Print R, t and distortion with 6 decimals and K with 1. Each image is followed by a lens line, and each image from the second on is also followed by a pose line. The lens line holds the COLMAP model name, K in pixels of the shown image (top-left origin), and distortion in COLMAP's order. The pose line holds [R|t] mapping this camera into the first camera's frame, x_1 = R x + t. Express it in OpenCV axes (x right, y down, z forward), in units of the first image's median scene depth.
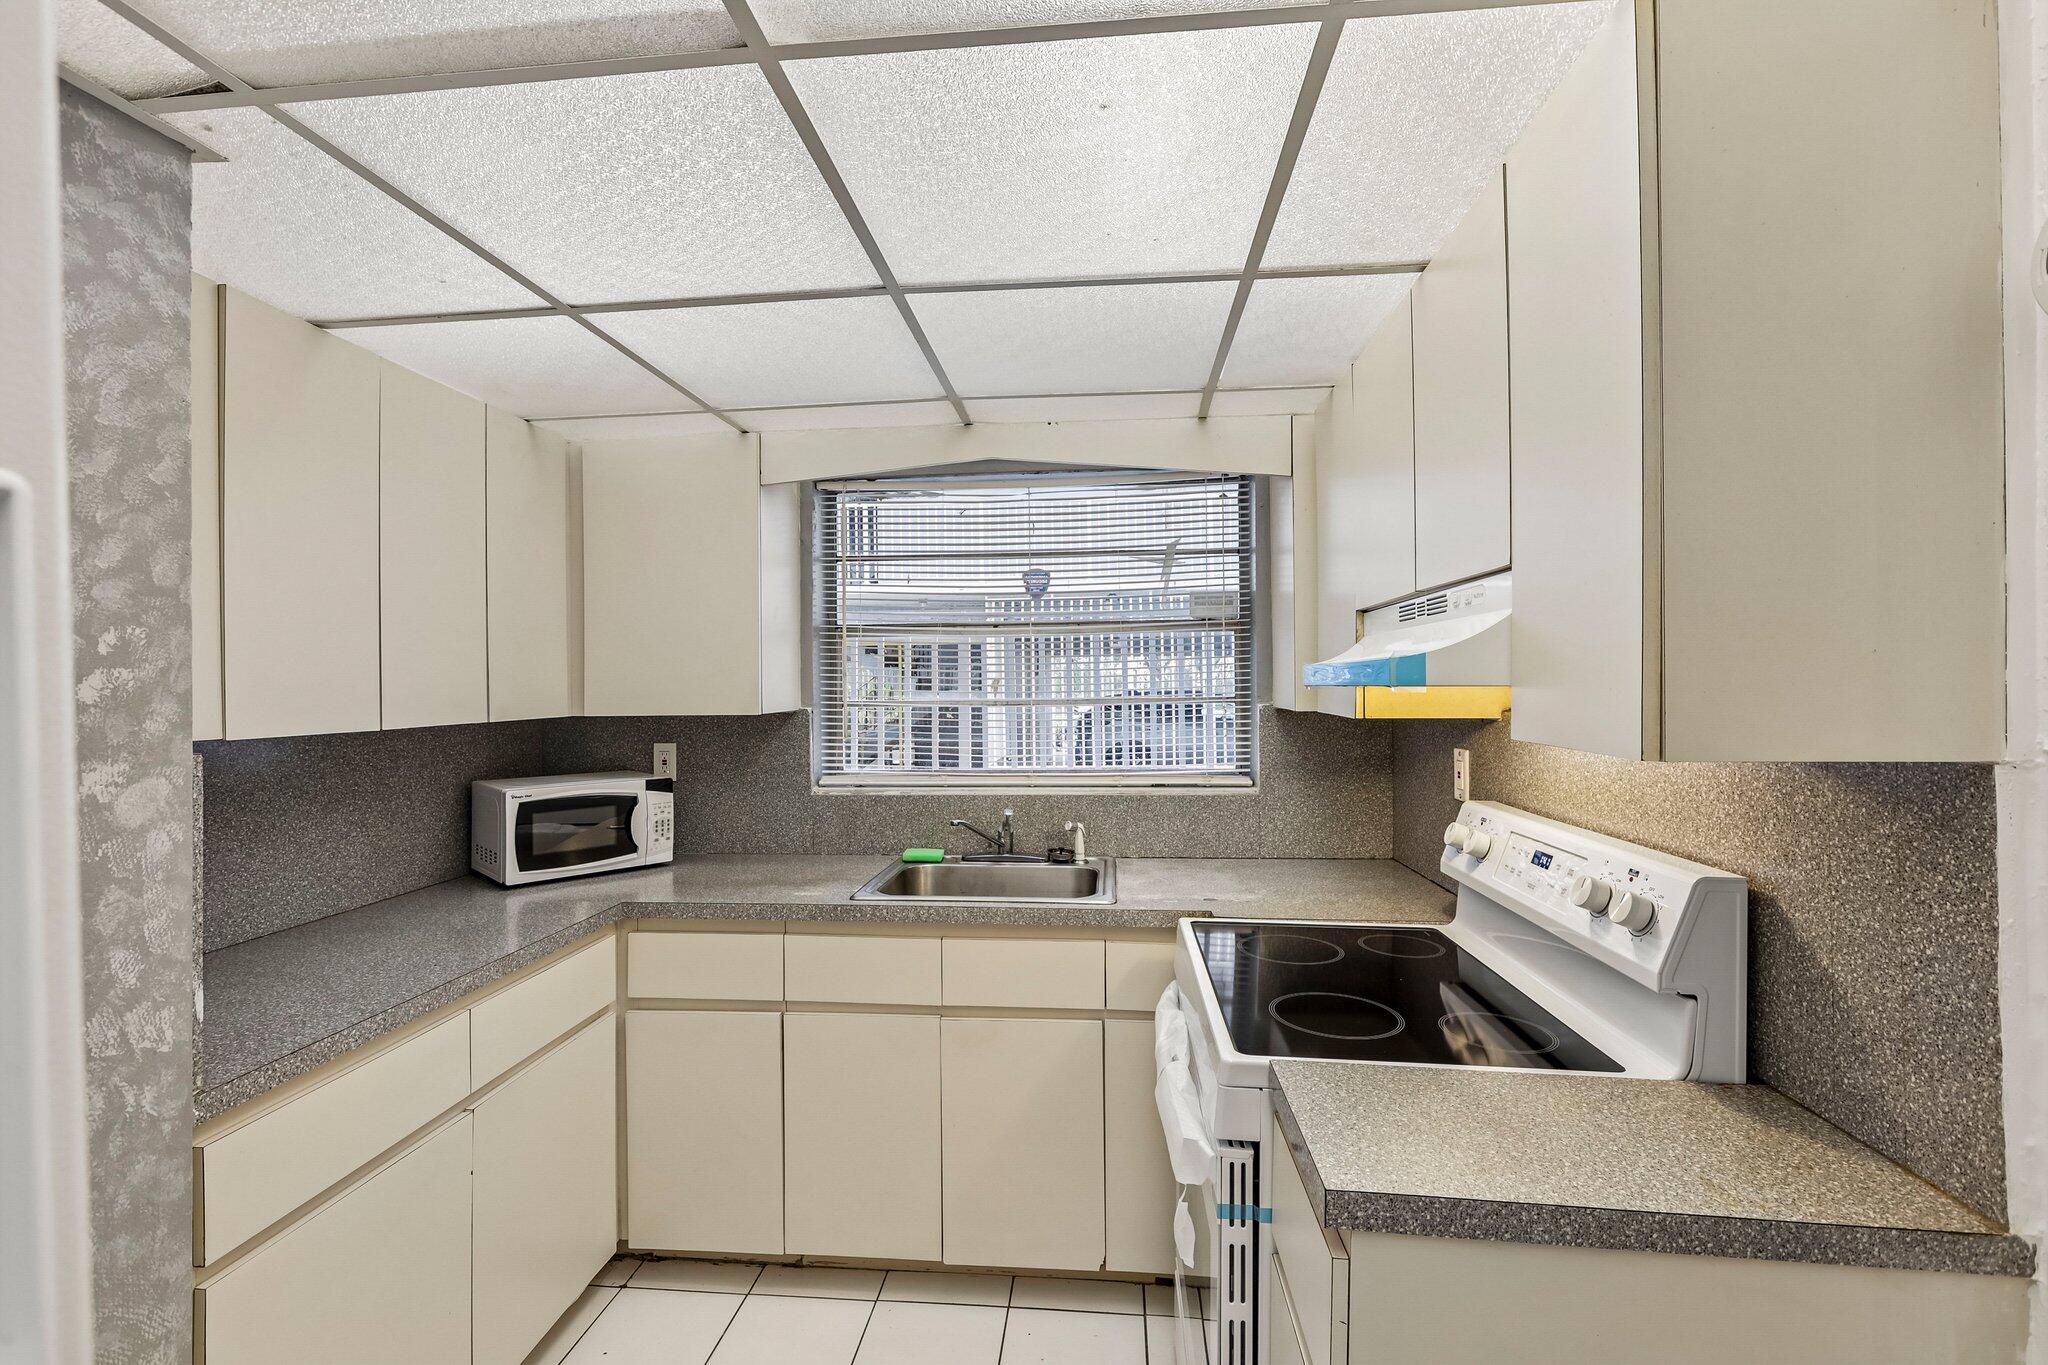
lens RADIAL K [[914.3, 0, 1019.1], [0, 914.3, 677.3], [0, 0, 1]] dist [0.002949, 0.000357]
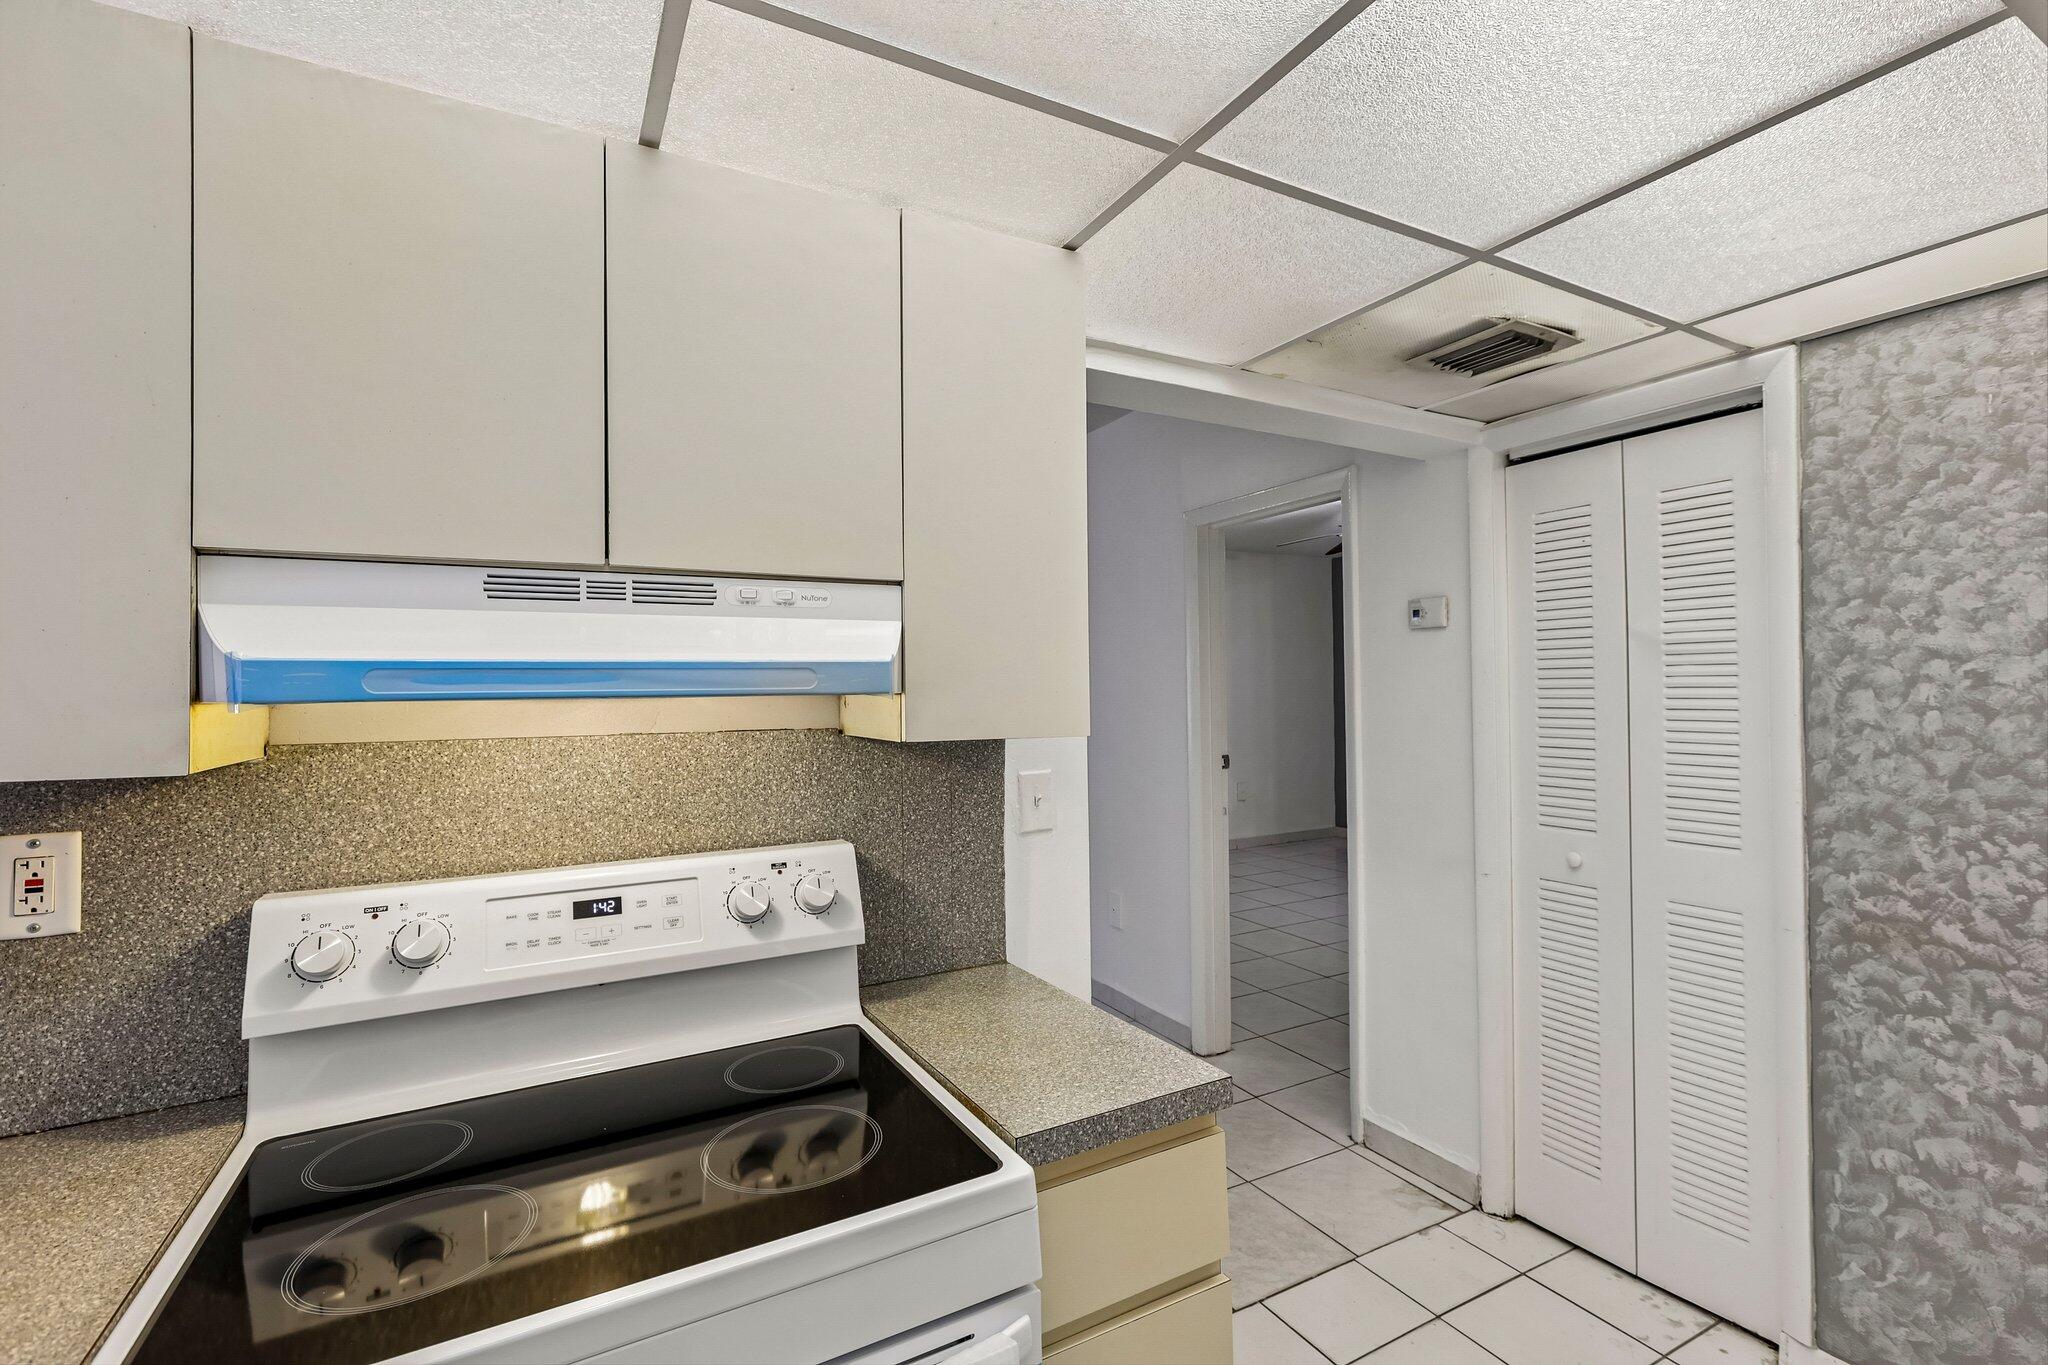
lens RADIAL K [[914.3, 0, 1023.0], [0, 914.3, 680.0], [0, 0, 1]] dist [0.002949, 0.000357]
pose [[-0.565412, 0.005984, 0.824787, -0.503753], [0.002469, 0.999981, -0.005562, -0.002847], [-0.824805, -0.001108, -0.565416, 1.757894]]
